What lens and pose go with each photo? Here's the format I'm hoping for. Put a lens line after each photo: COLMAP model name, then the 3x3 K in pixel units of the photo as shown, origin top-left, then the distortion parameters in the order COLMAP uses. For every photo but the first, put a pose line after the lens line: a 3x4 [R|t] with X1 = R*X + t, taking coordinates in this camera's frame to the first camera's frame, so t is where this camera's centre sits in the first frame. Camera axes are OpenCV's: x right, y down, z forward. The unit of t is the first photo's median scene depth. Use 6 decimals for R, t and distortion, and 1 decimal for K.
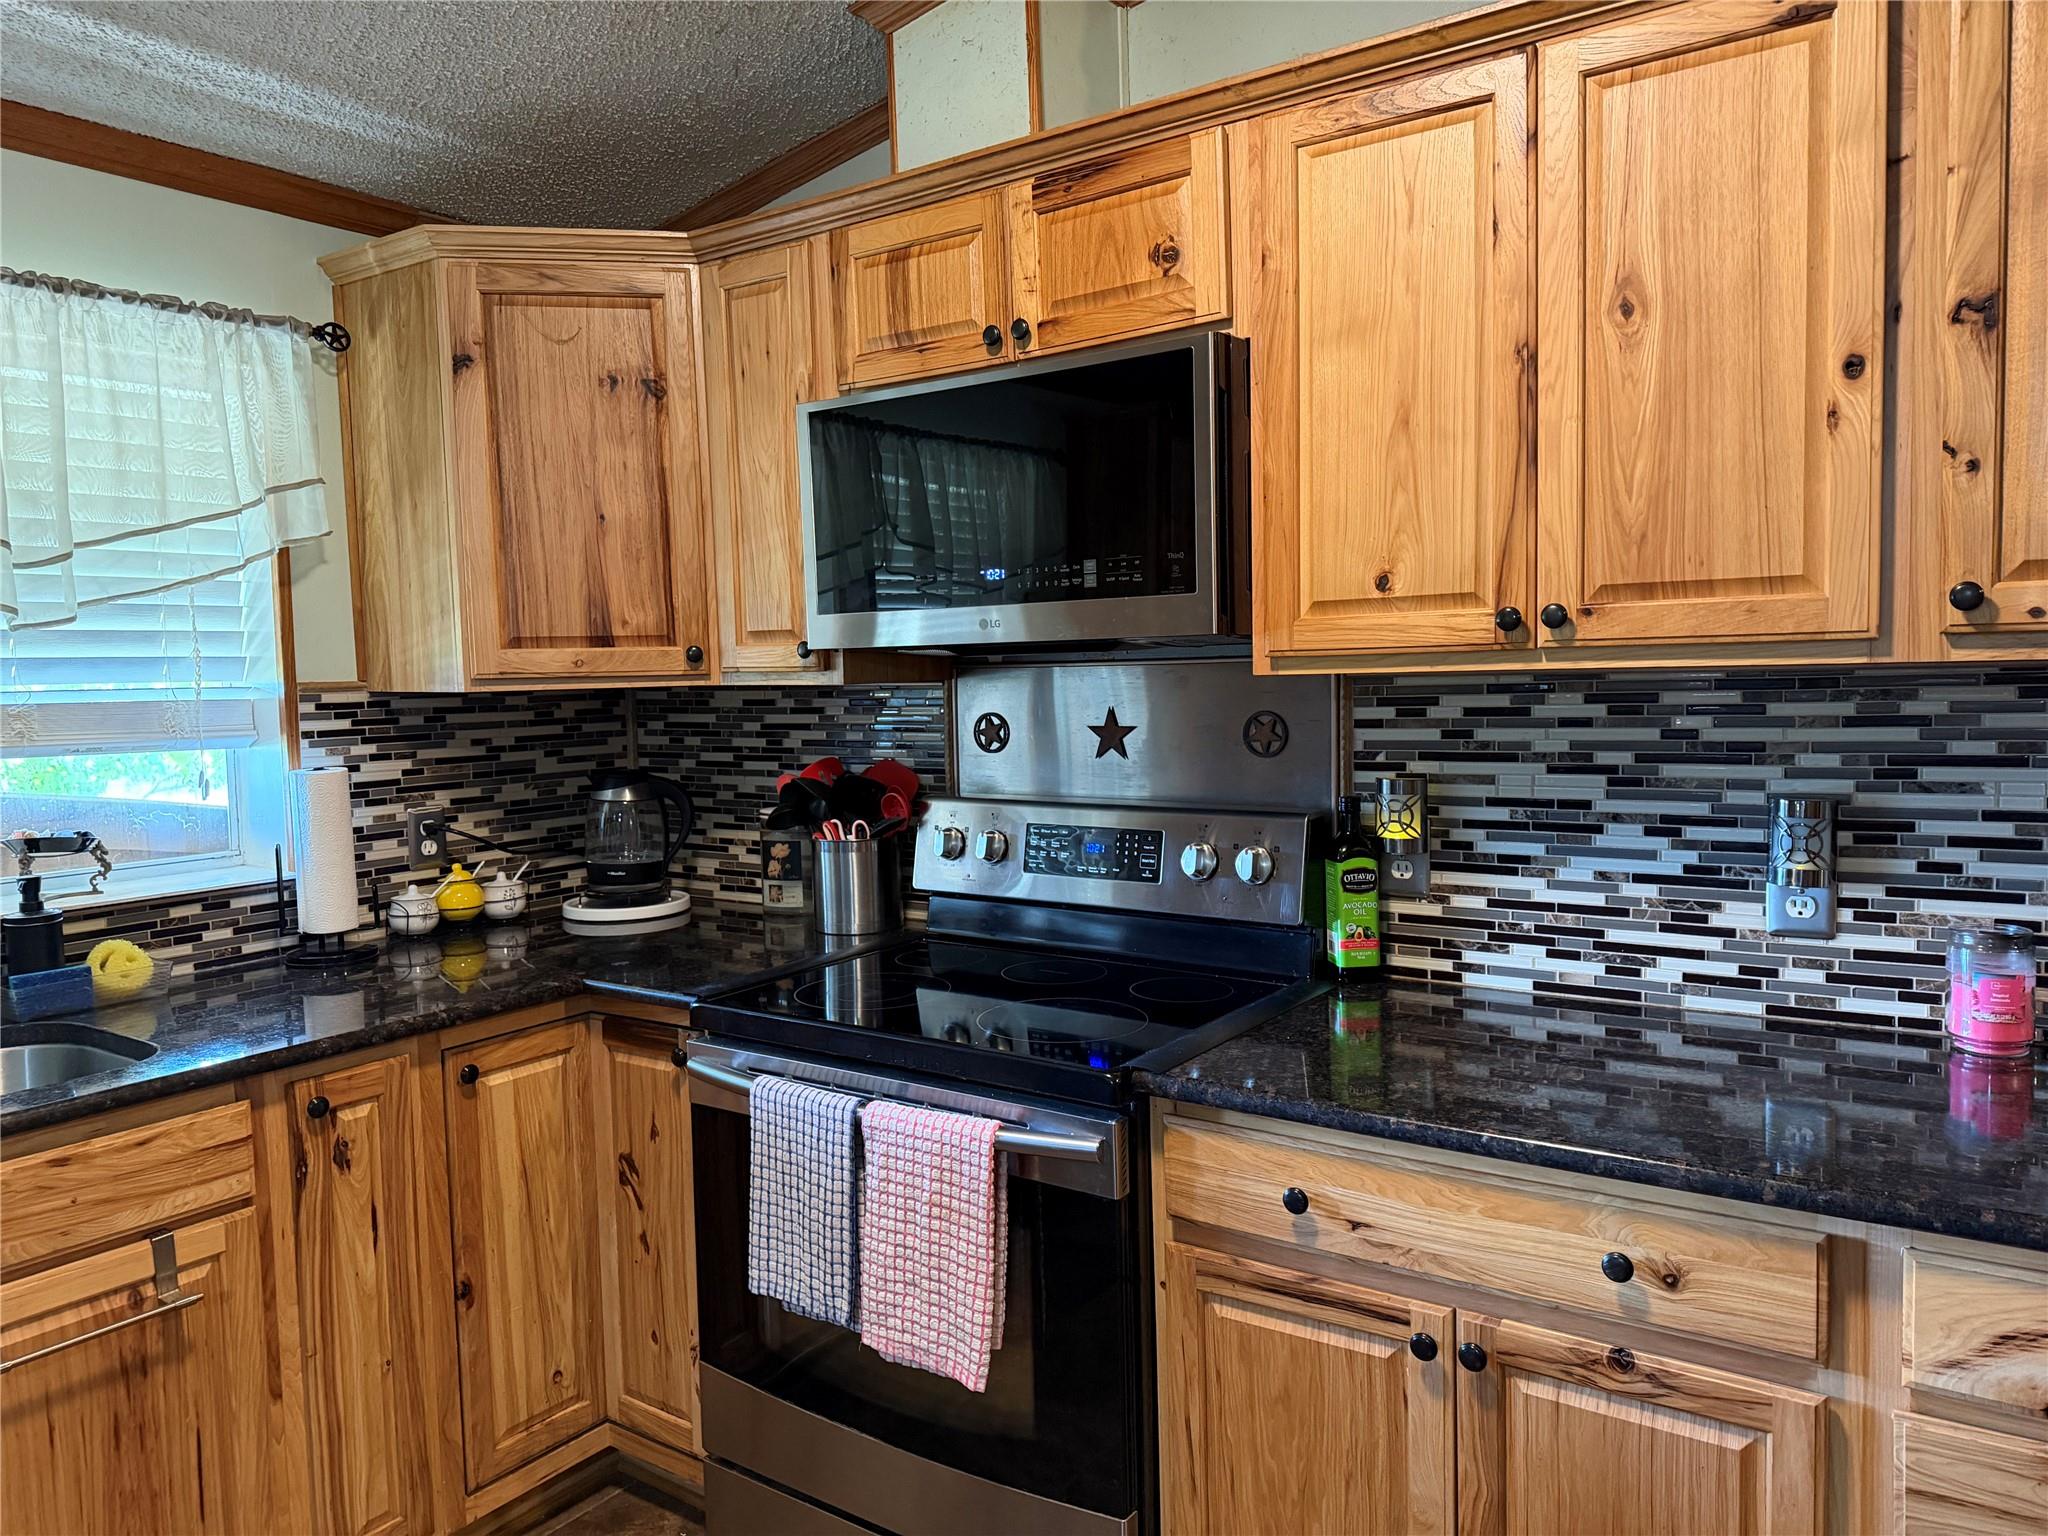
lens RADIAL K [[1455.3, 0, 1024.0], [0, 1455.3, 768.0], [0, 0, 1]] dist [0.094265, -0.197964]
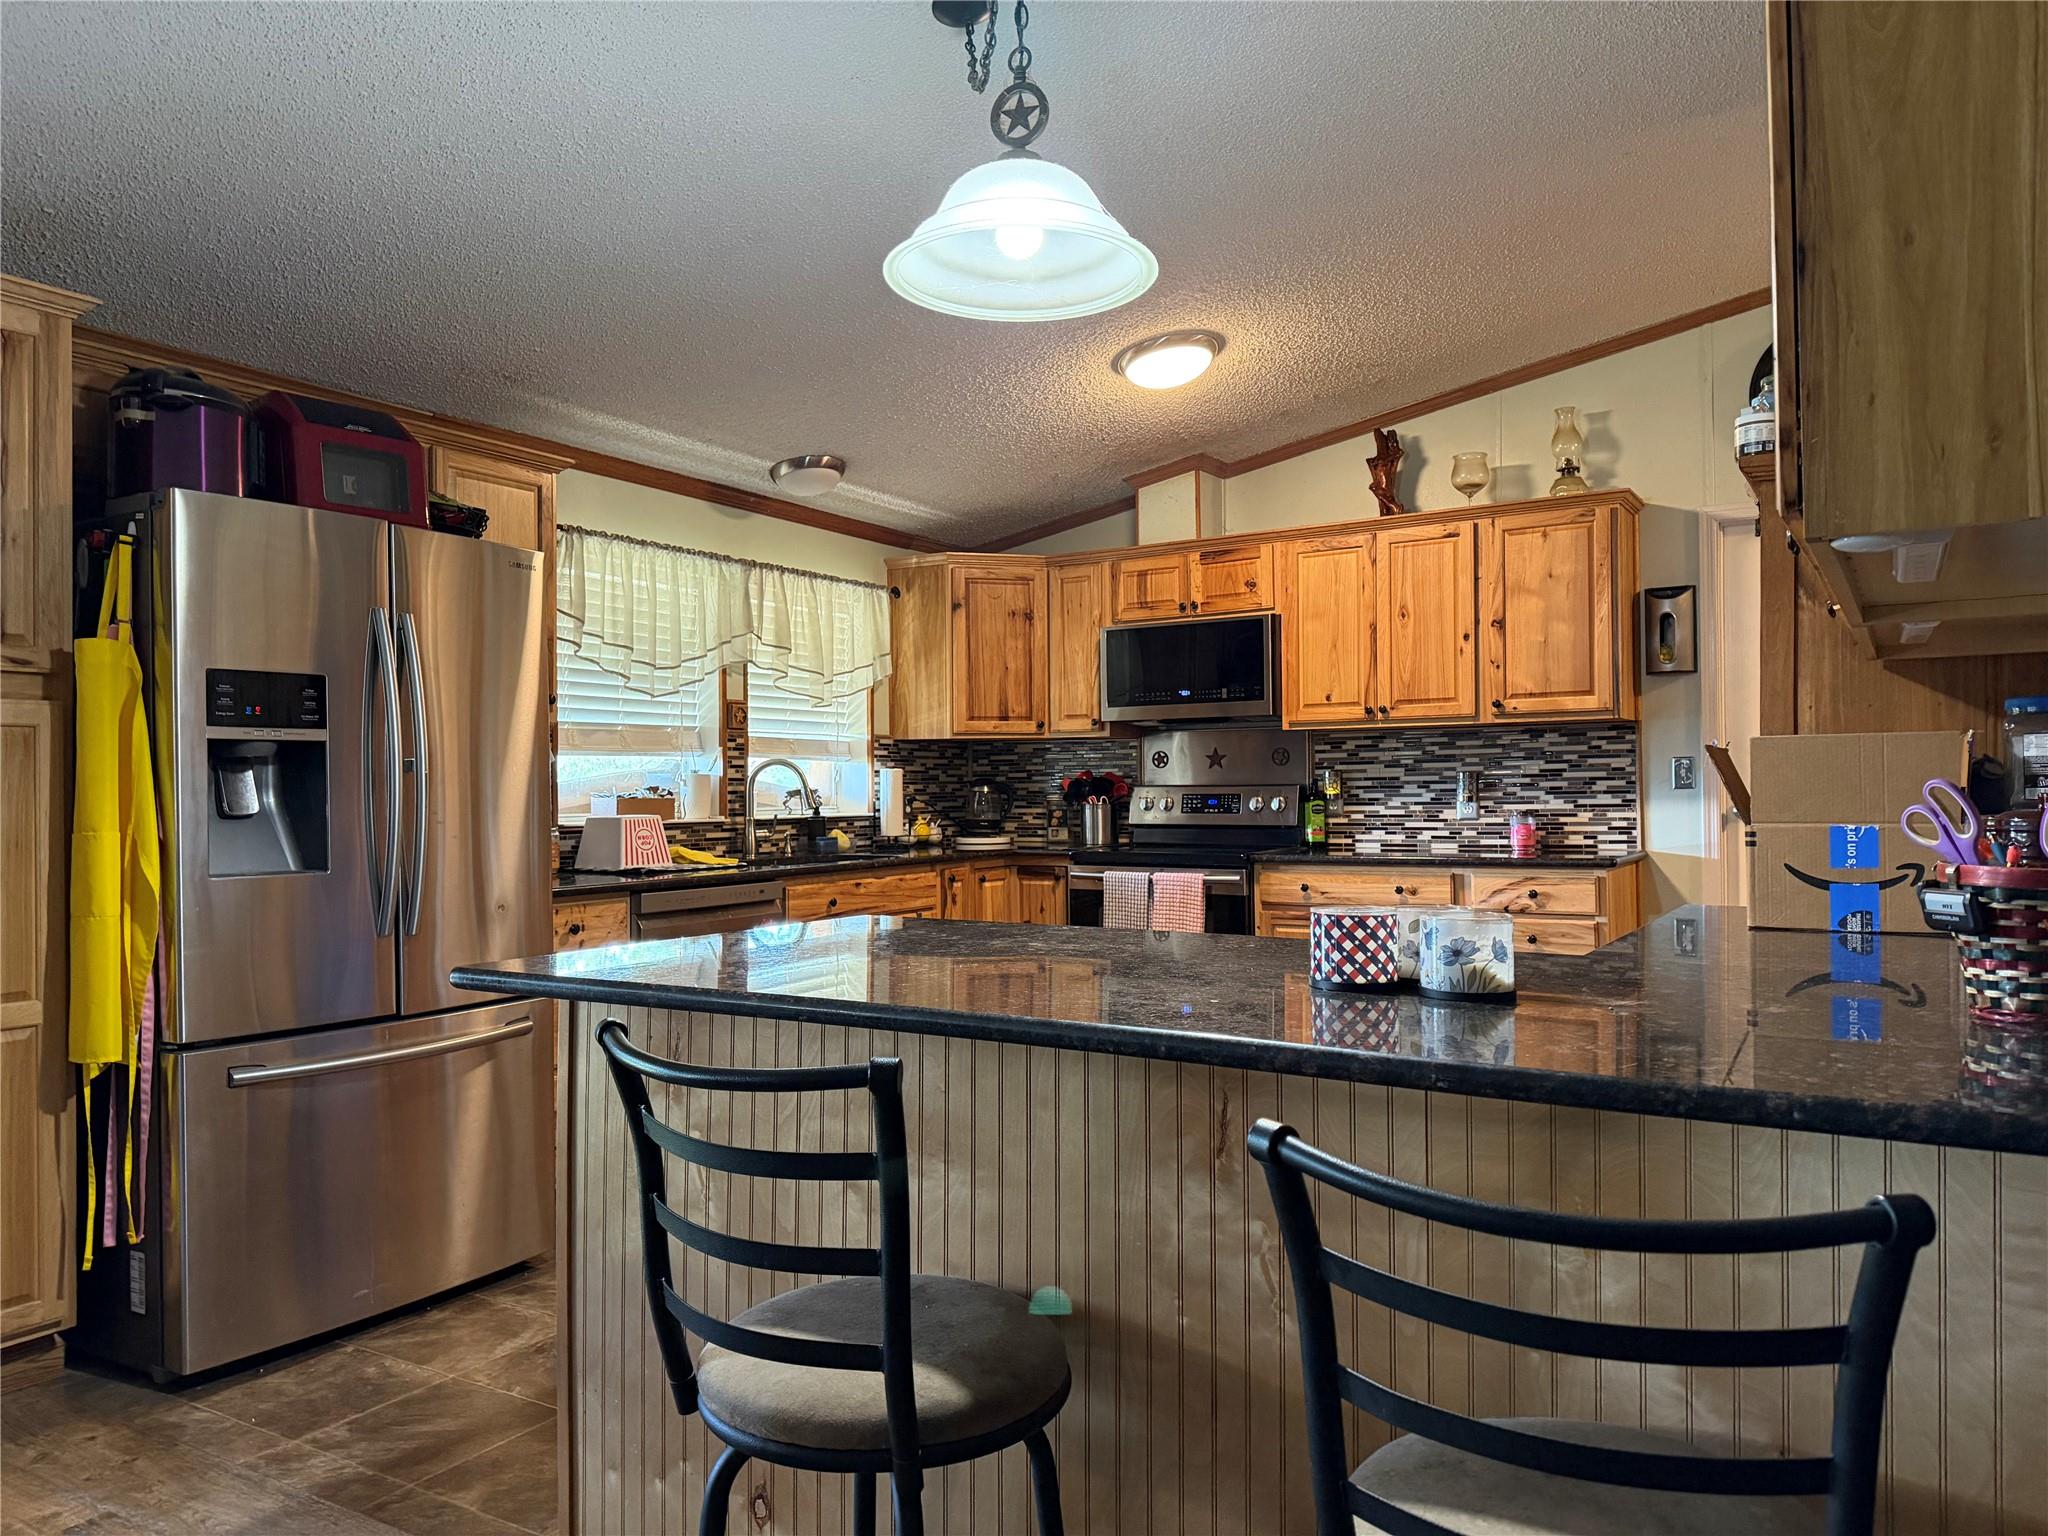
lens RADIAL K [[1455.3, 0, 1024.0], [0, 1455.3, 768.0], [0, 0, 1]] dist [0.094265, -0.197964]
pose [[0.997737, 0.015610, 0.065397, -0.495497], [-0.009937, 0.996228, -0.086199, 0.243258], [-0.066496, 0.085354, 0.994129, -1.671161]]
